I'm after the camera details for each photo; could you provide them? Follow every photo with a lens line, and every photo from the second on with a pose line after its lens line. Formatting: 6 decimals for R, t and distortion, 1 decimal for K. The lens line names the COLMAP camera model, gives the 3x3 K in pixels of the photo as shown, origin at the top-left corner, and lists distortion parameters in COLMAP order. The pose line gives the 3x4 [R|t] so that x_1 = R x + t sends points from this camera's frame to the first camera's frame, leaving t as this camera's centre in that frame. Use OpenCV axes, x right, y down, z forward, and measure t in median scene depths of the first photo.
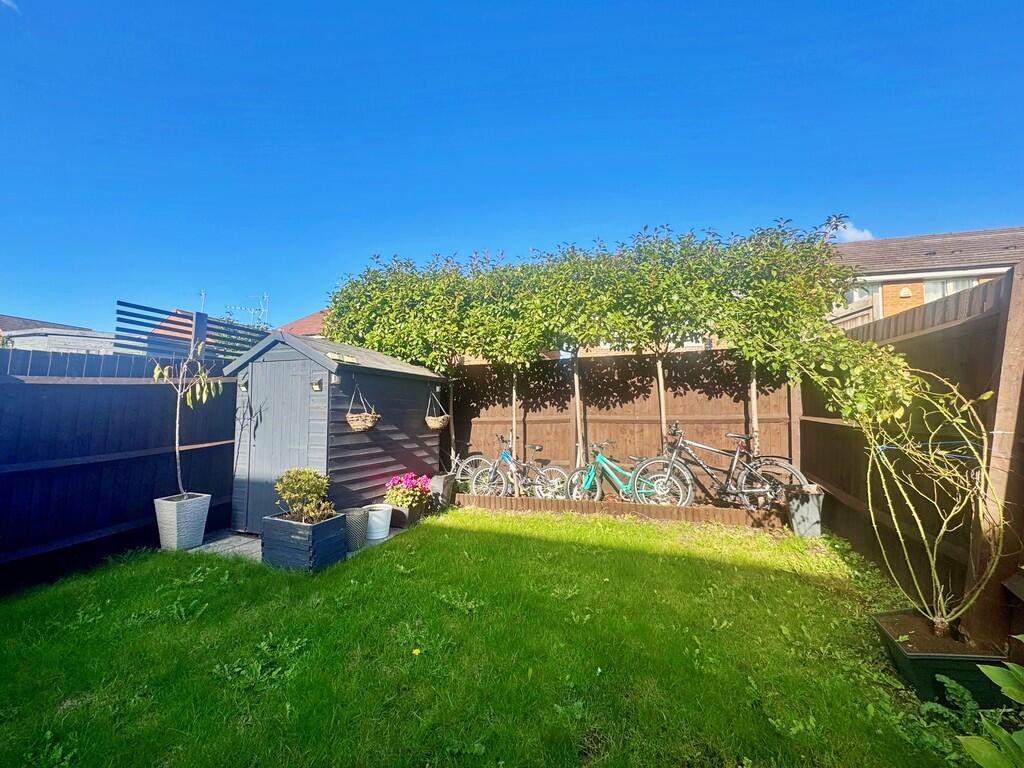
lens RADIAL K [[416.7, 0, 512.0], [0, 416.7, 384.0], [0, 0, 1]] dist [0.000195, 0.000155]
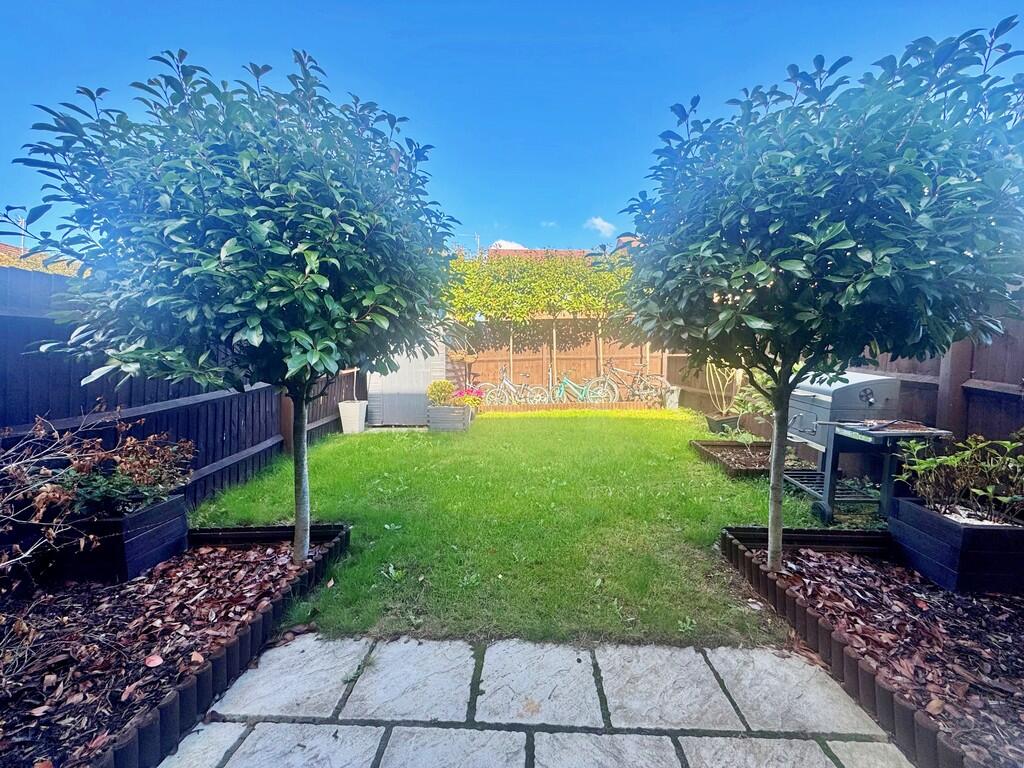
lens RADIAL K [[416.7, 0, 512.0], [0, 416.7, 384.0], [0, 0, 1]] dist [0.000195, 0.000155]
pose [[0.941676, -0.022082, 0.335795, -0.562426], [-0.013607, 0.994530, 0.103559, 0.022807], [-0.336245, -0.102088, 0.936225, -0.507395]]
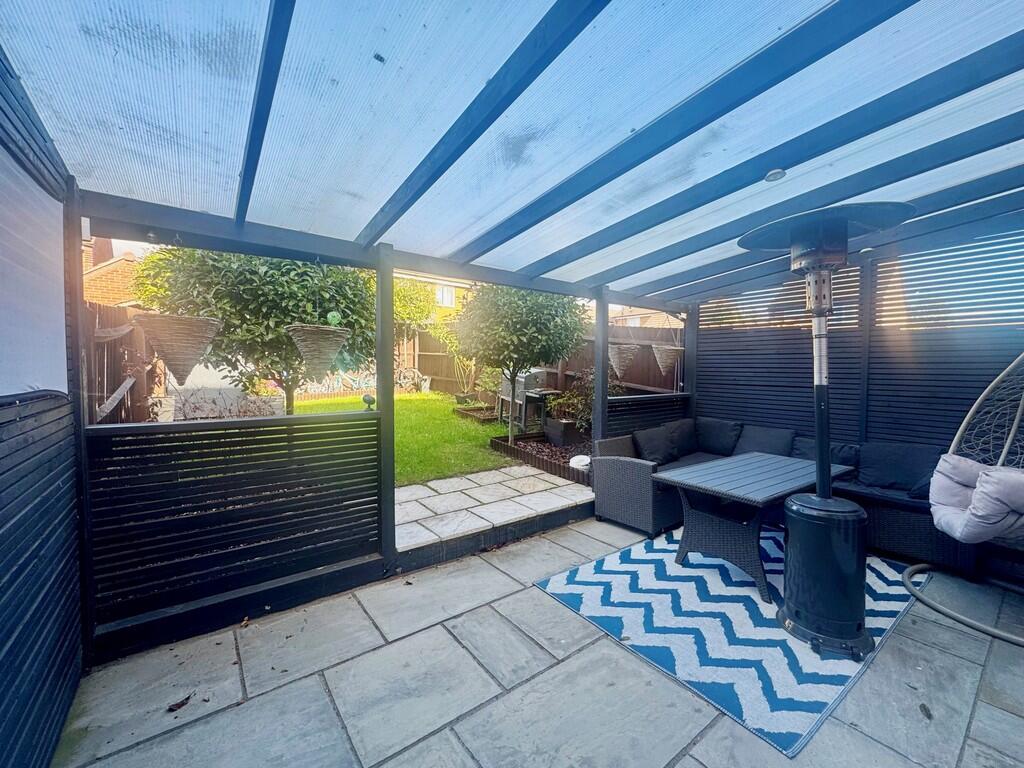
lens RADIAL K [[416.7, 0, 512.0], [0, 416.7, 384.0], [0, 0, 1]] dist [0.000195, 0.000155]
pose [[0.525955, -0.056805, 0.848613, -1.080686], [-0.057158, 0.993151, 0.101905, -0.021434], [-0.848589, -0.102103, 0.519106, -0.763554]]
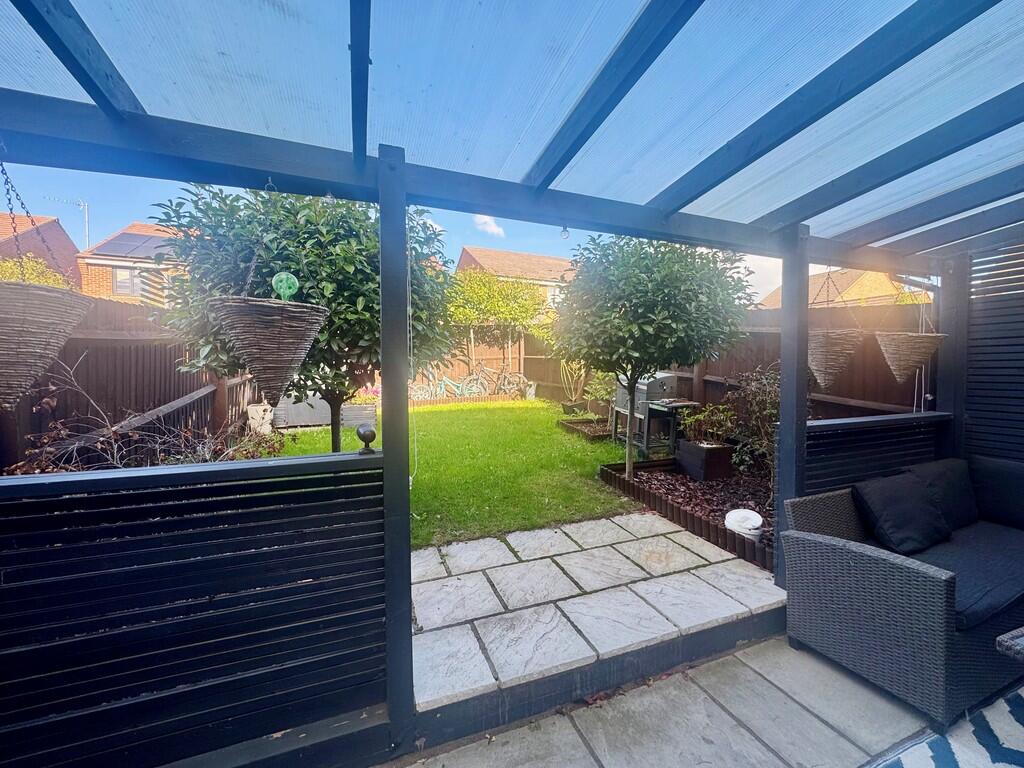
lens RADIAL K [[407.5, 0, 512.0], [0, 407.5, 384.0], [0, 0, 1]] dist [-0.002187, -0.000089]
pose [[0.738667, -0.050558, 0.672171, -0.843540], [-0.027587, 0.994080, 0.105086, -0.005081], [-0.673505, -0.096167, 0.732900, -0.613521]]
